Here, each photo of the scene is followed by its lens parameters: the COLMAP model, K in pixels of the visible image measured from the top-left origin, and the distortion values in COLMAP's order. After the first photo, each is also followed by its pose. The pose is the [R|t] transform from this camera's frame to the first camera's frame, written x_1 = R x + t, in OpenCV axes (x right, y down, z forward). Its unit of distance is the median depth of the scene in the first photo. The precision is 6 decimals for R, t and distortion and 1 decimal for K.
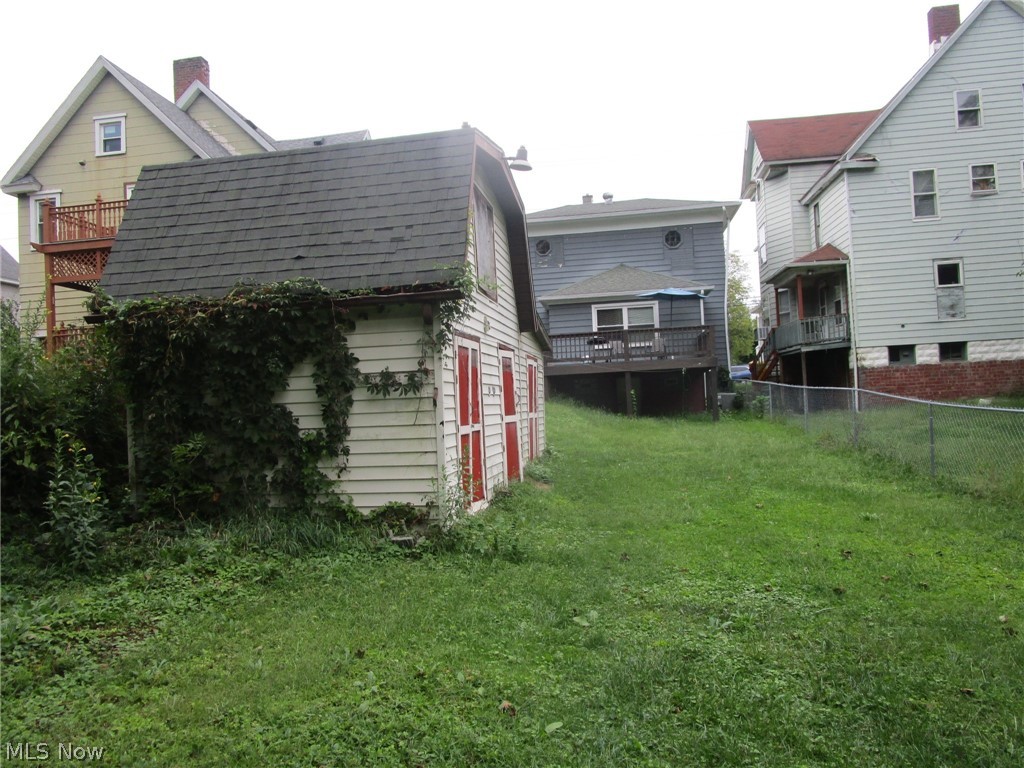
lens RADIAL K [[724.9, 0, 507.6], [0, 724.9, 388.1], [0, 0, 1]] dist [-0.036599, 0.010299]
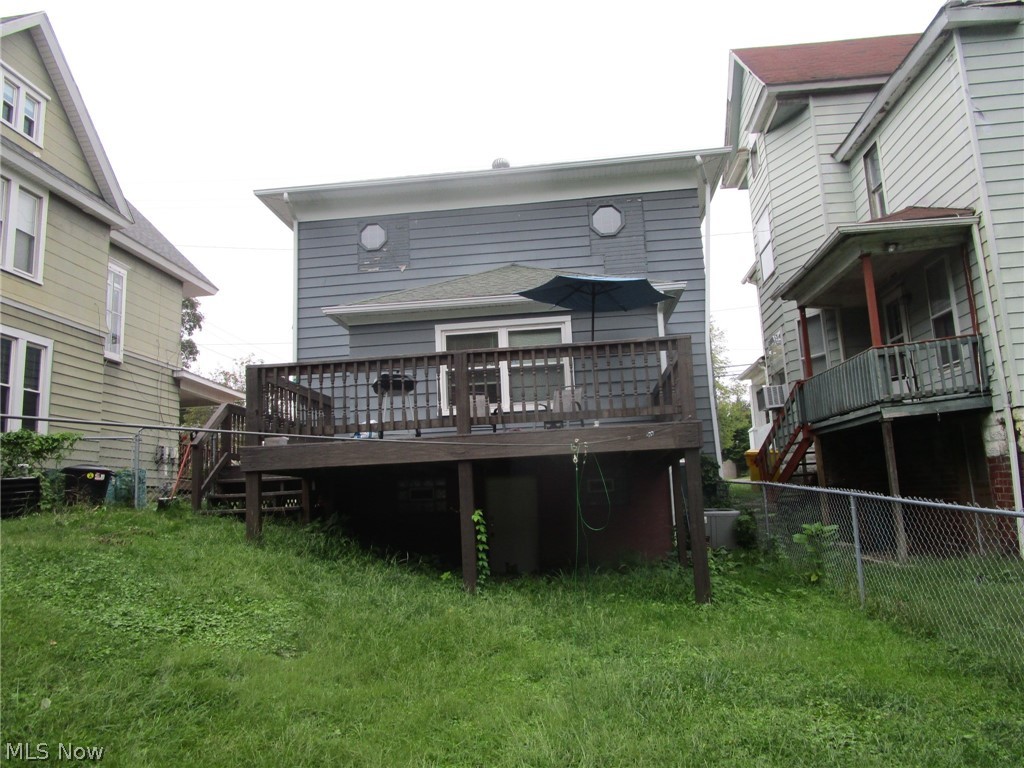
lens RADIAL K [[724.9, 0, 507.6], [0, 724.9, 388.1], [0, 0, 1]] dist [-0.036599, 0.010299]
pose [[0.999108, 0.008717, 0.041325, 0.177118], [-0.003071, 0.990873, -0.134763, -0.009640], [-0.042122, 0.134516, 0.990016, 0.642572]]
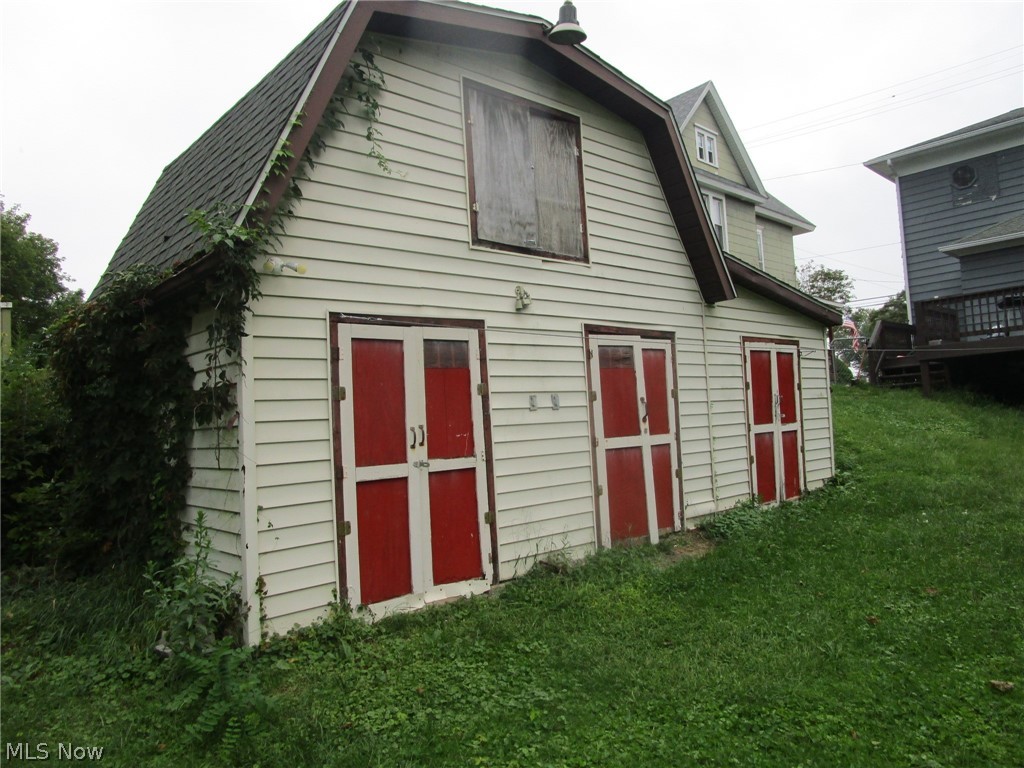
lens RADIAL K [[712.8, 0, 489.3], [0, 712.8, 385.3], [0, 0, 1]] dist [-0.031502, 0.001472]
pose [[0.773348, -0.029547, -0.633293, 0.161623], [0.034874, 0.999384, -0.004041, -0.004708], [0.633022, -0.018960, 0.773901, 0.233628]]
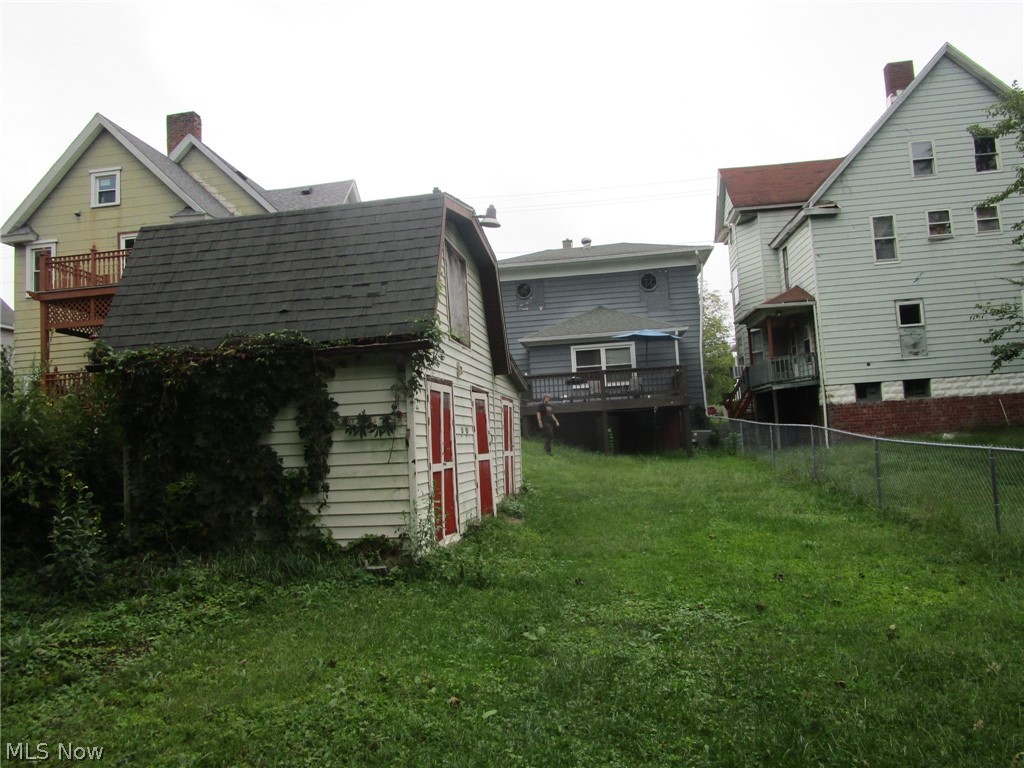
lens RADIAL K [[724.9, 0, 507.6], [0, 724.9, 388.1], [0, 0, 1]] dist [-0.036599, 0.010299]
pose [[0.999857, -0.007547, 0.015125, 0.012391], [0.008339, 0.998561, -0.052976, -0.001069], [-0.014703, 0.053095, 0.998481, -0.034793]]
